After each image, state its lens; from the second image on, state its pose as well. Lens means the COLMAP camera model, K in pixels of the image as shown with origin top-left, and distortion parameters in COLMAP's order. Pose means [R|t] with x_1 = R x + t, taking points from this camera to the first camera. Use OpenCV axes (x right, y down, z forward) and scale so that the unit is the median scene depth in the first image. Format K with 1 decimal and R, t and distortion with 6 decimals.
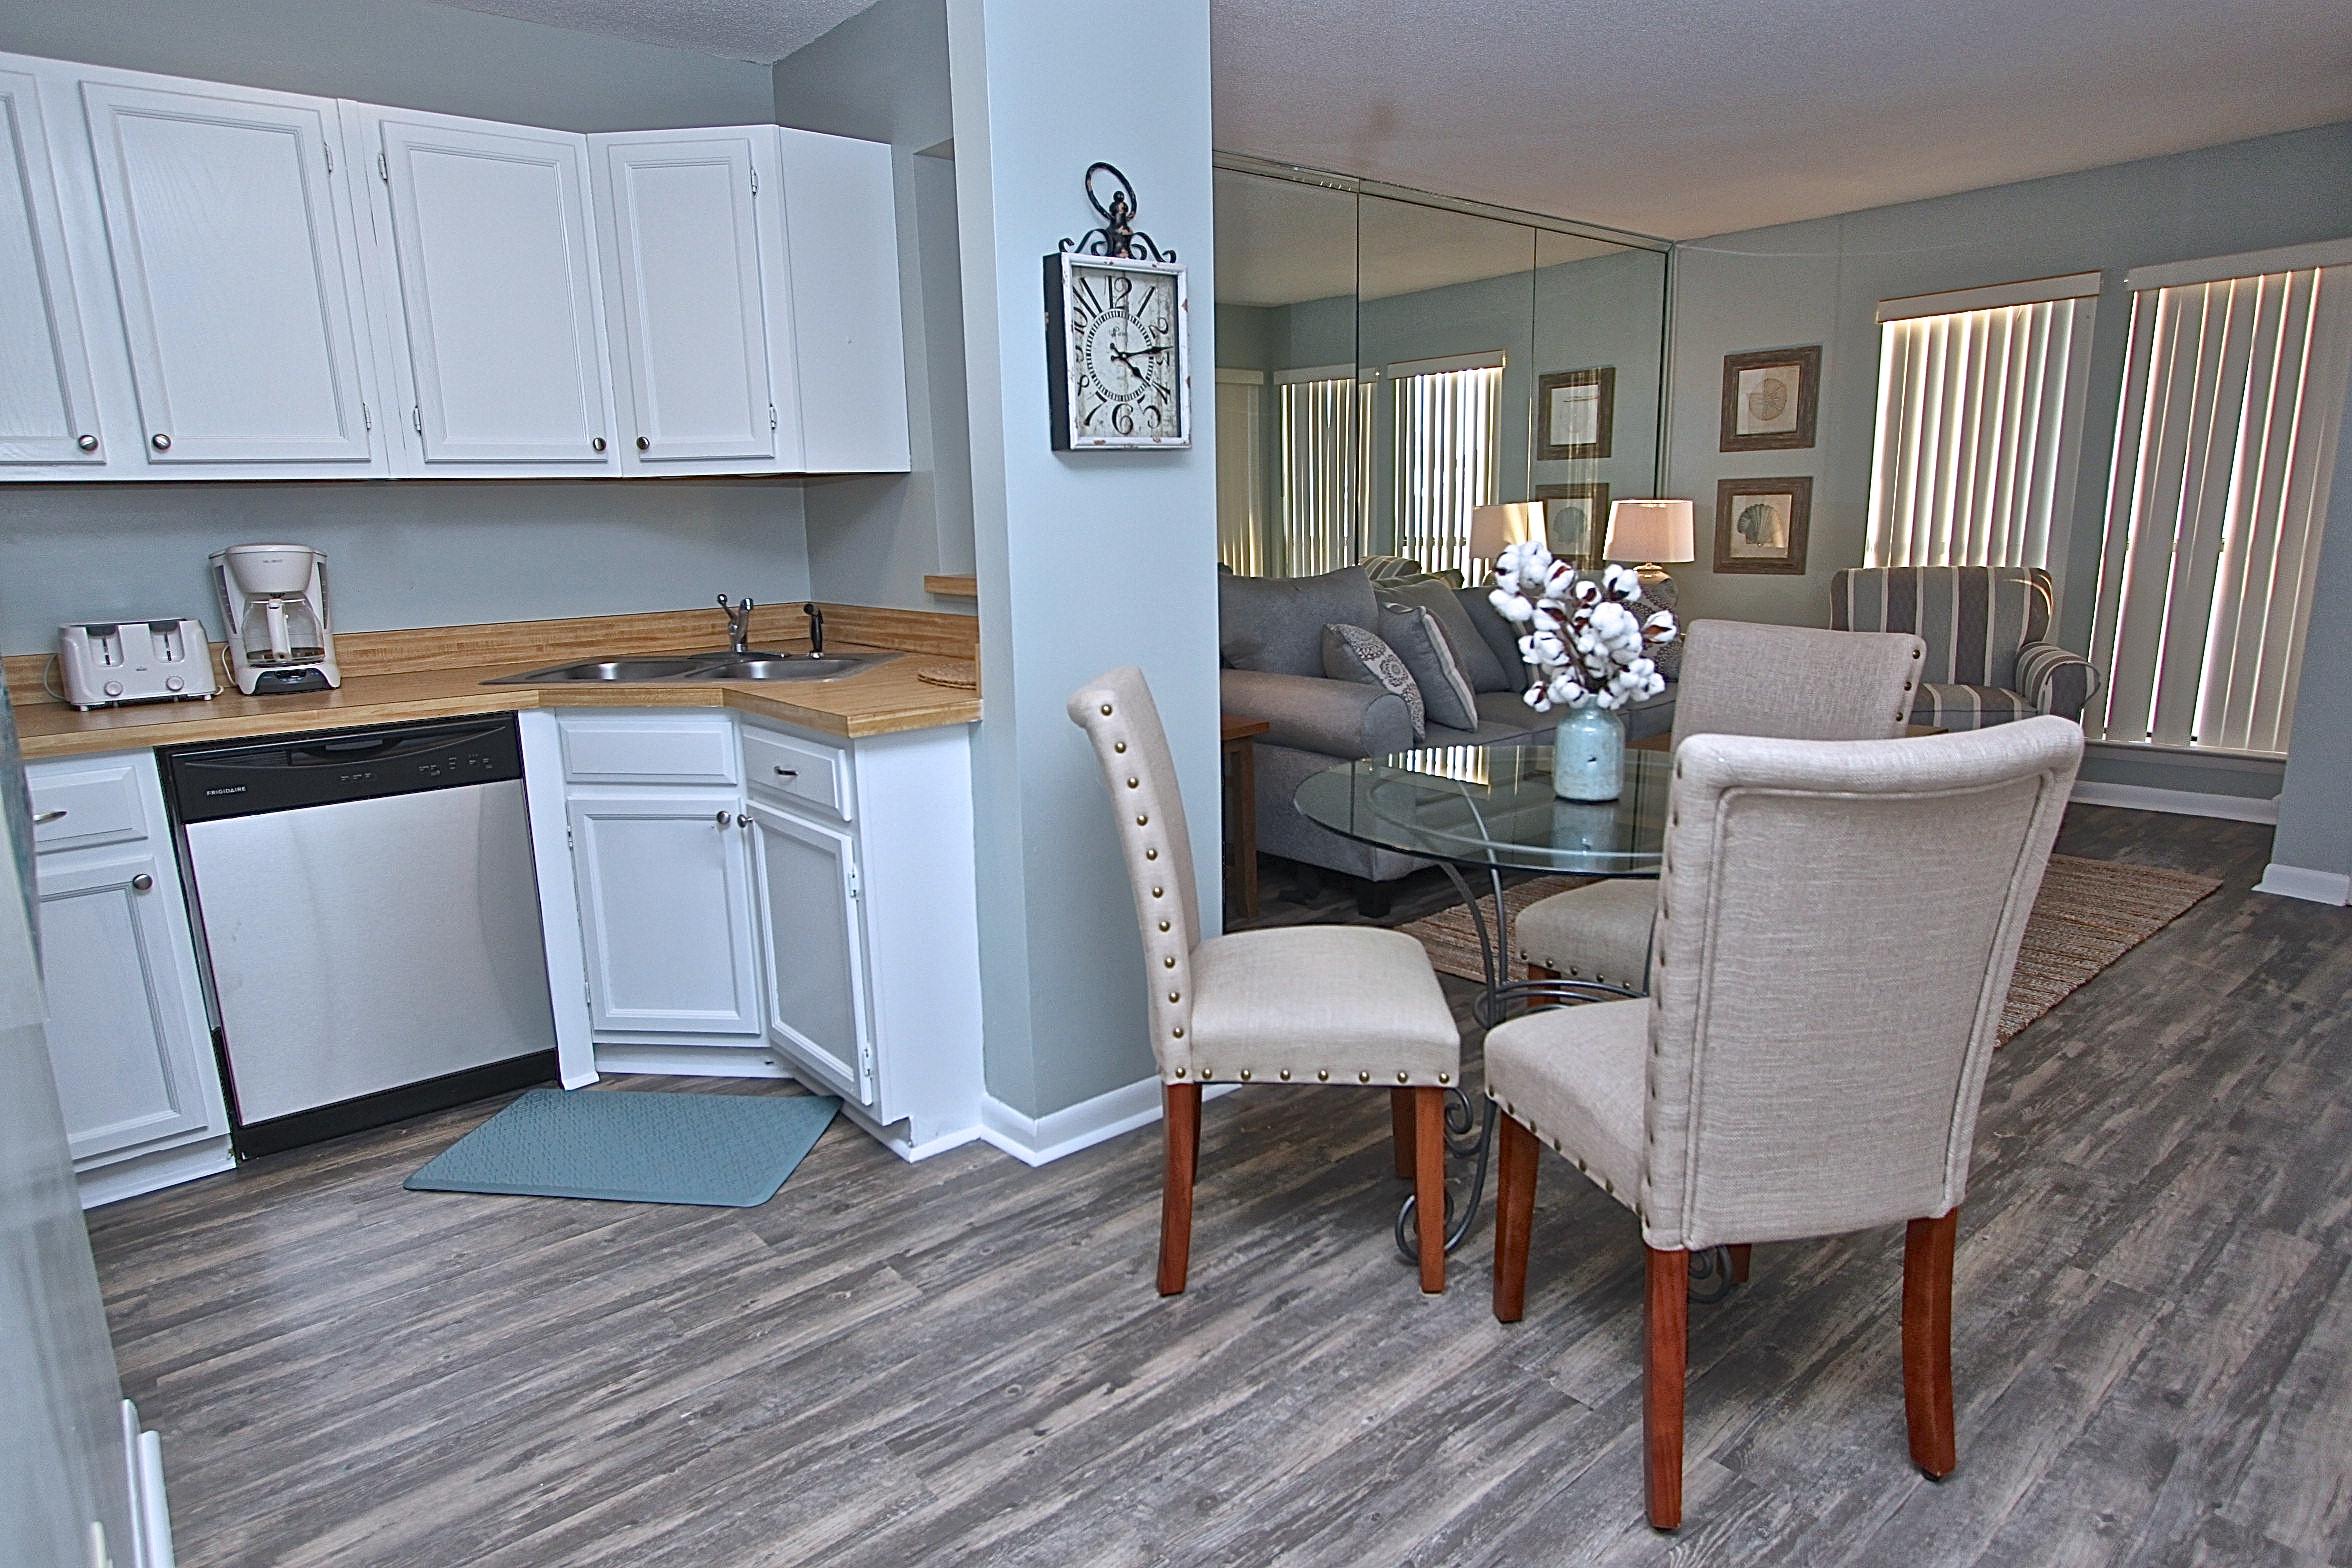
lens RADIAL K [[1339.5, 0, 1175.8], [0, 1339.5, 791.2], [0, 0, 1]] dist [-0.003096, -0.003074]
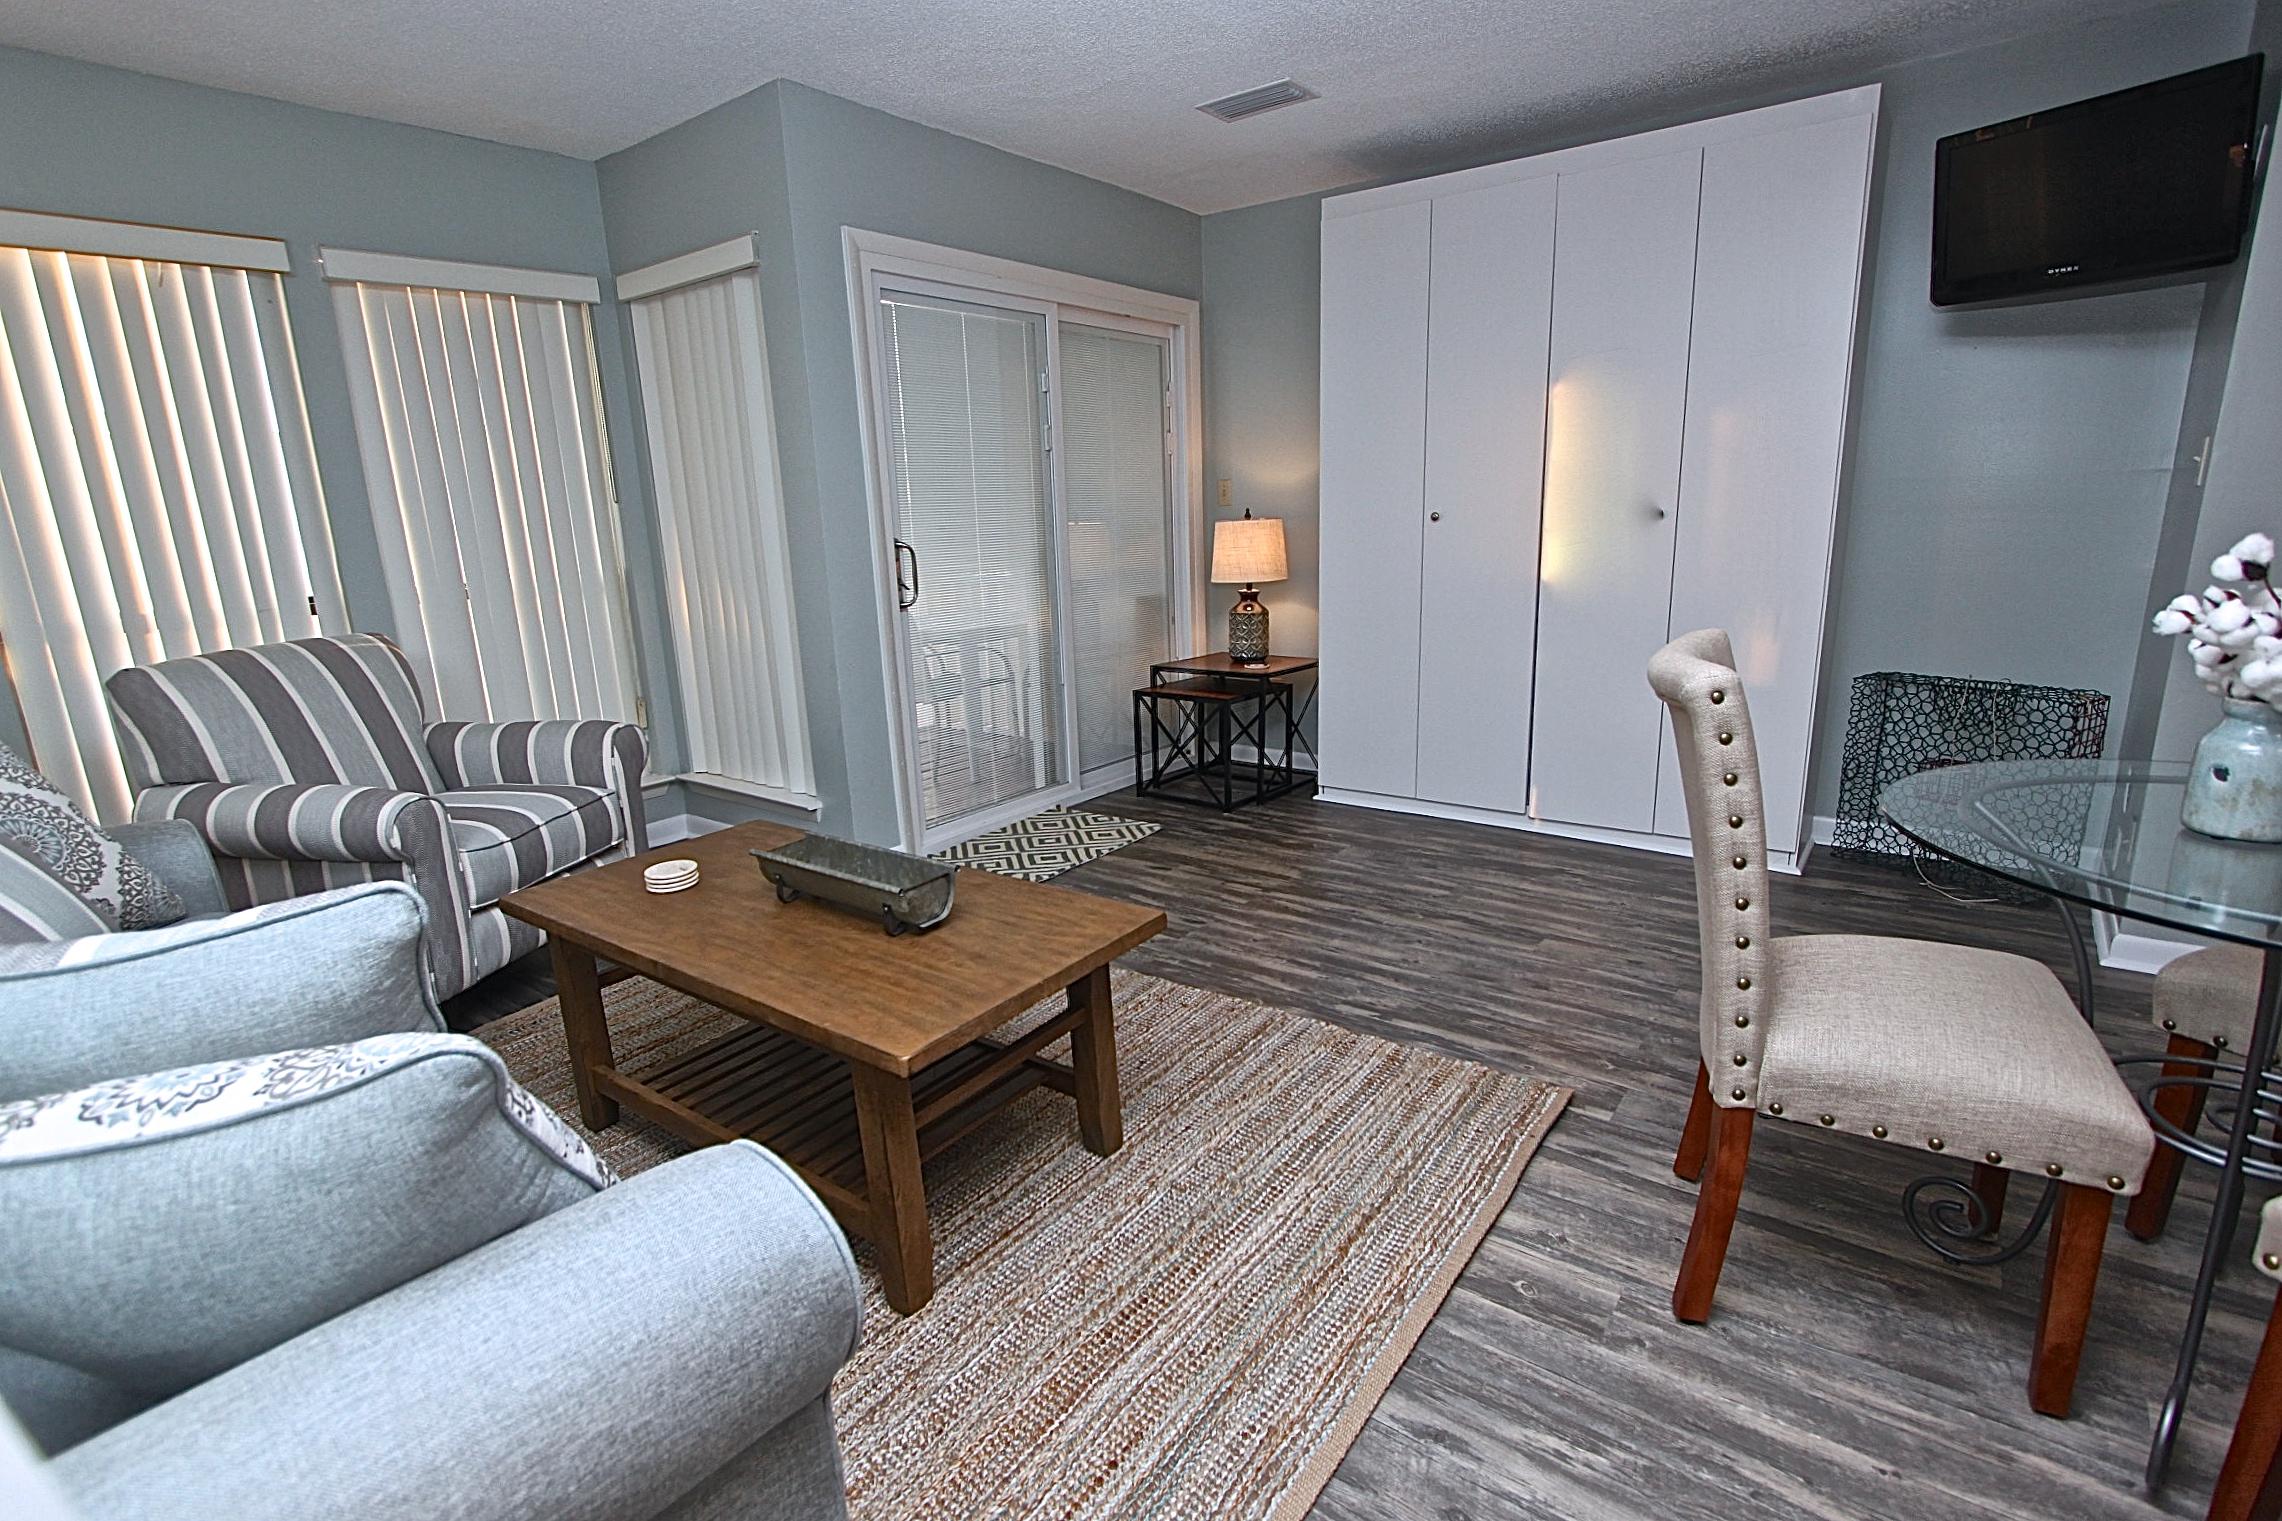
lens RADIAL K [[1067.3, 0, 1144.6], [0, 1067.3, 782.2], [0, 0, 1]] dist [-0.017402, 0.000529]
pose [[-0.226030, -0.214935, 0.950112, -0.033803], [0.243876, 0.931807, 0.268812, -0.129879], [-0.943099, 0.292469, -0.158198, 0.640891]]
